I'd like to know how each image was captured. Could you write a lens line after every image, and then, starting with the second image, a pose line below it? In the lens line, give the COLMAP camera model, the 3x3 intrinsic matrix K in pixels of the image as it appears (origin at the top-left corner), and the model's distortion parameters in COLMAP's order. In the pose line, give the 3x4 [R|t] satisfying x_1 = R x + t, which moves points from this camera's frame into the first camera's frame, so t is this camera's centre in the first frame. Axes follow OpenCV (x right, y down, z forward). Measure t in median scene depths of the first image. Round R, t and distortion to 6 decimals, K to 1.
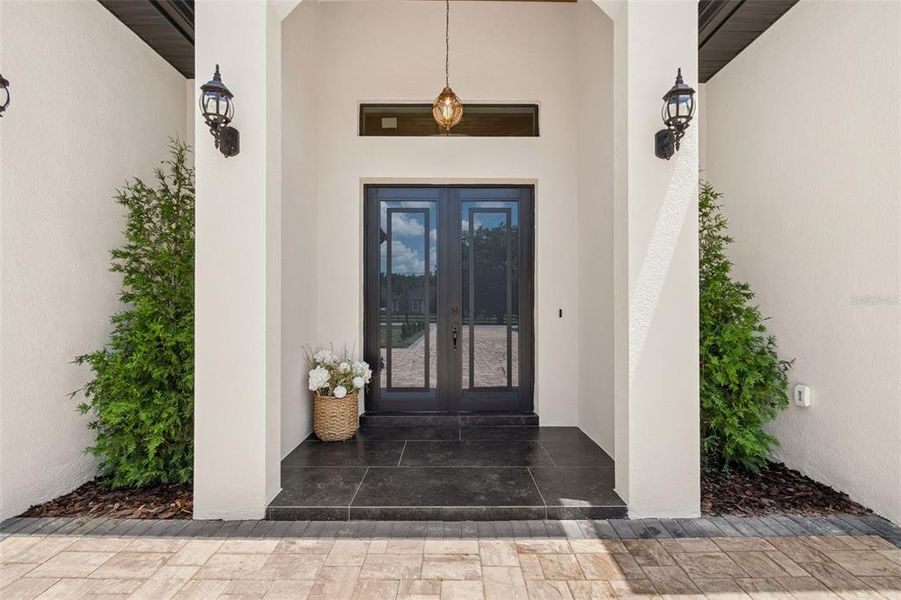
lens RADIAL K [[397.2, 0, 450.5], [0, 397.2, 300.0], [0, 0, 1]] dist [-0.003253, -0.000241]
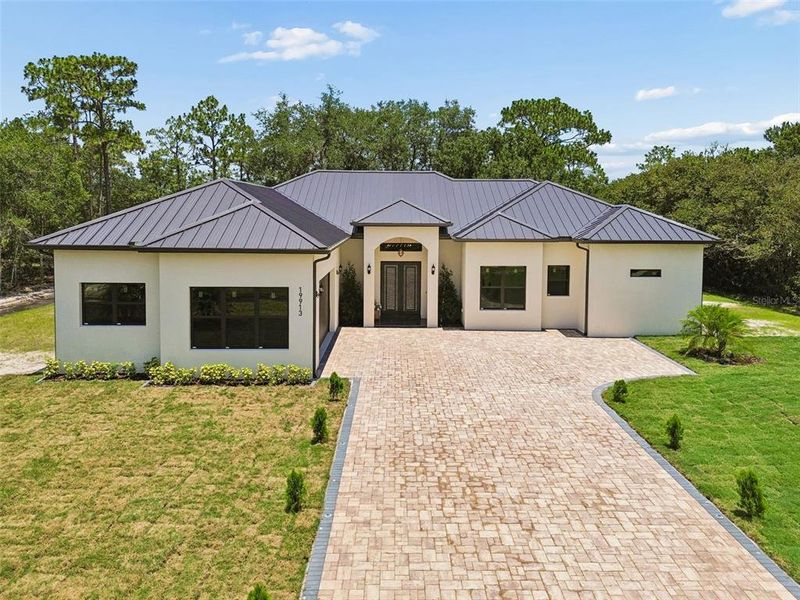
lens RADIAL K [[592.2, 0, 400.7], [0, 592.2, 251.1], [0, 0, 1]] dist [0.052319, -0.038200]
pose [[0.999988, 0.004015, 0.002849, -0.033234], [-0.004224, 0.996969, 0.077686, -1.044211], [-0.002528, -0.077697, 0.996974, -6.169298]]
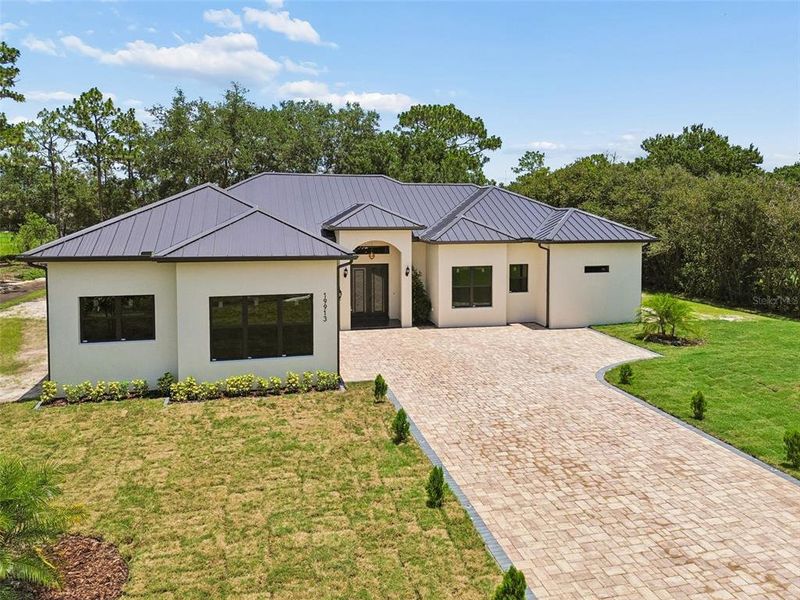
lens RADIAL K [[592.2, 0, 400.7], [0, 592.2, 251.1], [0, 0, 1]] dist [0.052319, -0.038200]
pose [[0.973315, -0.016519, 0.228876, -1.333554], [-0.001234, 0.997014, 0.077205, -1.089717], [-0.229468, -0.075427, 0.970389, -6.191436]]
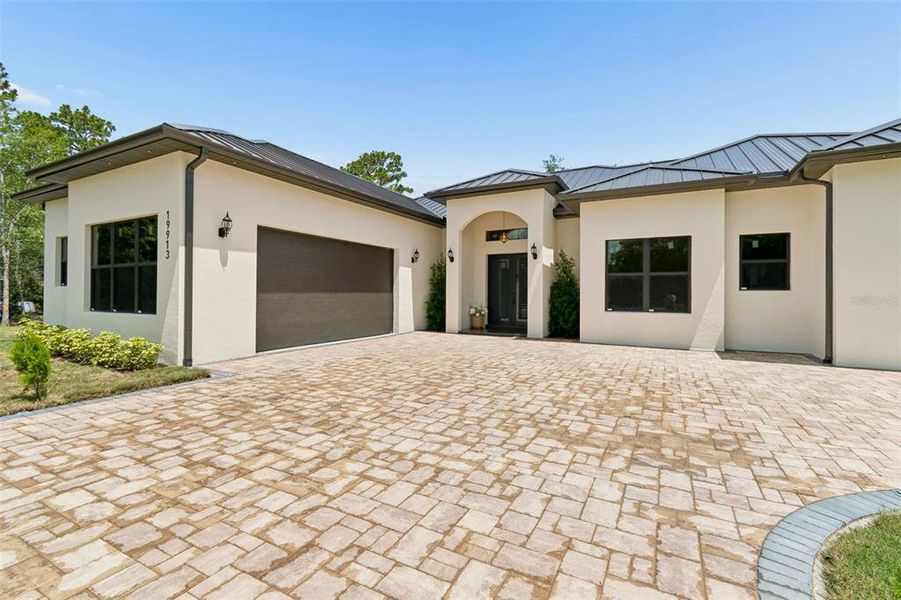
lens RADIAL K [[406.2, 0, 447.6], [0, 406.2, 294.6], [0, 0, 1]] dist [0.001205, 0.000024]
pose [[0.876037, 0.002736, -0.482237, 1.317881], [-0.000186, 0.999986, 0.005334, 0.021877], [0.482245, -0.004583, 0.876025, -2.488402]]
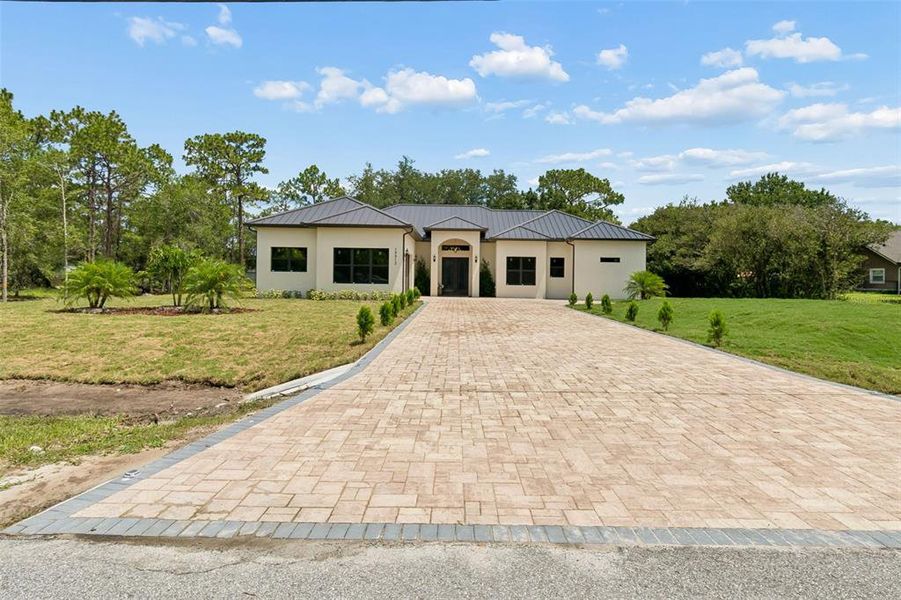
lens RADIAL K [[542.2, 0, 451.5], [0, 542.2, 283.2], [0, 0, 1]] dist [-0.003298, -0.001760]
pose [[0.999801, 0.012833, -0.015286, 0.077300], [-0.012664, 0.999858, 0.011111, 0.027274], [0.015426, -0.010915, 0.999821, -9.089647]]
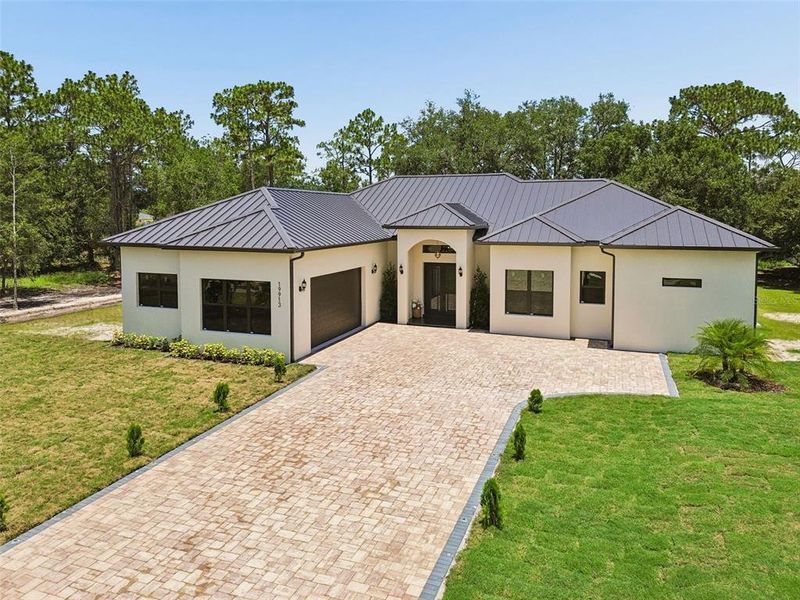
lens RADIAL K [[589.4, 0, 391.8], [0, 589.4, 257.2], [0, 0, 1]] dist [0.054161, -0.046723]
pose [[0.932838, 0.025089, -0.359423, 2.106389], [0.005891, 0.996377, 0.084838, -1.064534], [0.360249, -0.081258, 0.929310, -6.084848]]
